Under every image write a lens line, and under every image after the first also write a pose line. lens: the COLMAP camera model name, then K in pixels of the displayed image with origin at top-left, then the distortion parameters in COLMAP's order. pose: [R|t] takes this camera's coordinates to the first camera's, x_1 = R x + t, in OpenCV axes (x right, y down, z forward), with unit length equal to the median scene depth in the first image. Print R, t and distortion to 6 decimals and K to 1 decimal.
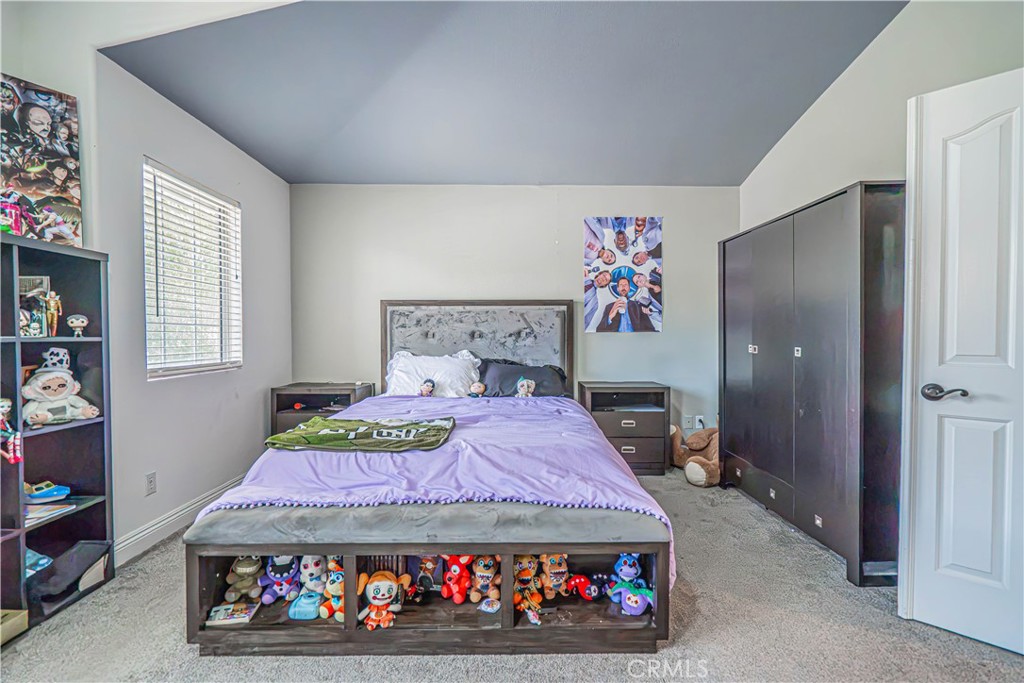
lens RADIAL K [[462.2, 0, 509.5], [0, 462.2, 343.6], [0, 0, 1]] dist [-0.003090, 0.000961]
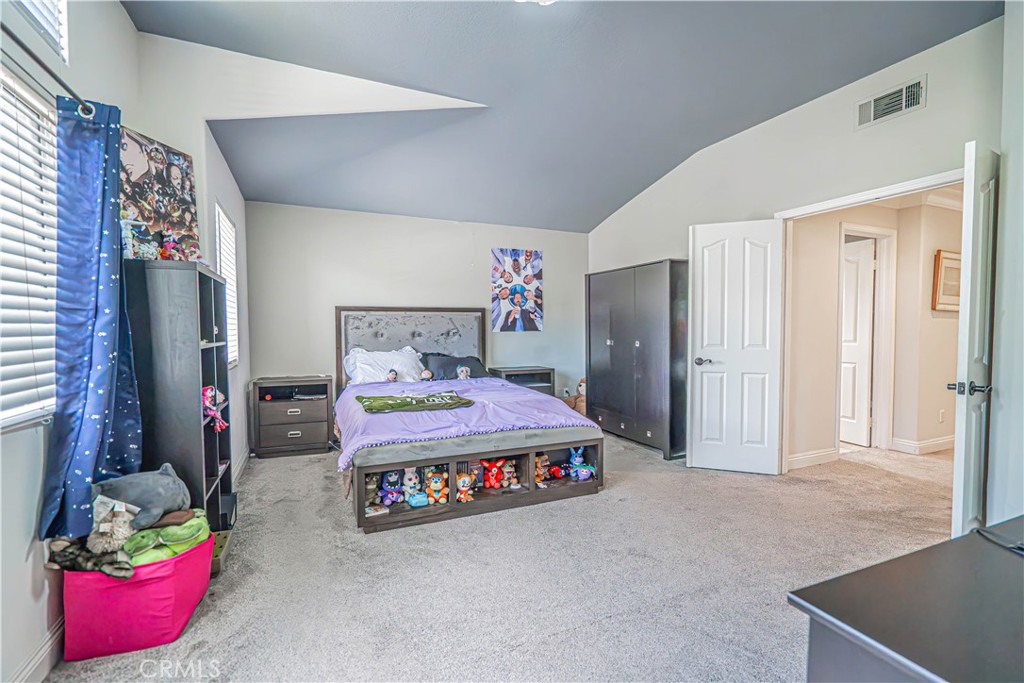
lens RADIAL K [[462.2, 0, 514.5], [0, 462.2, 341.9], [0, 0, 1]] dist [-0.003090, 0.000961]
pose [[0.917129, -0.014852, 0.398314, -0.638670], [0.011154, 0.999871, 0.011600, -0.018666], [-0.398435, -0.006196, 0.917176, -0.557347]]
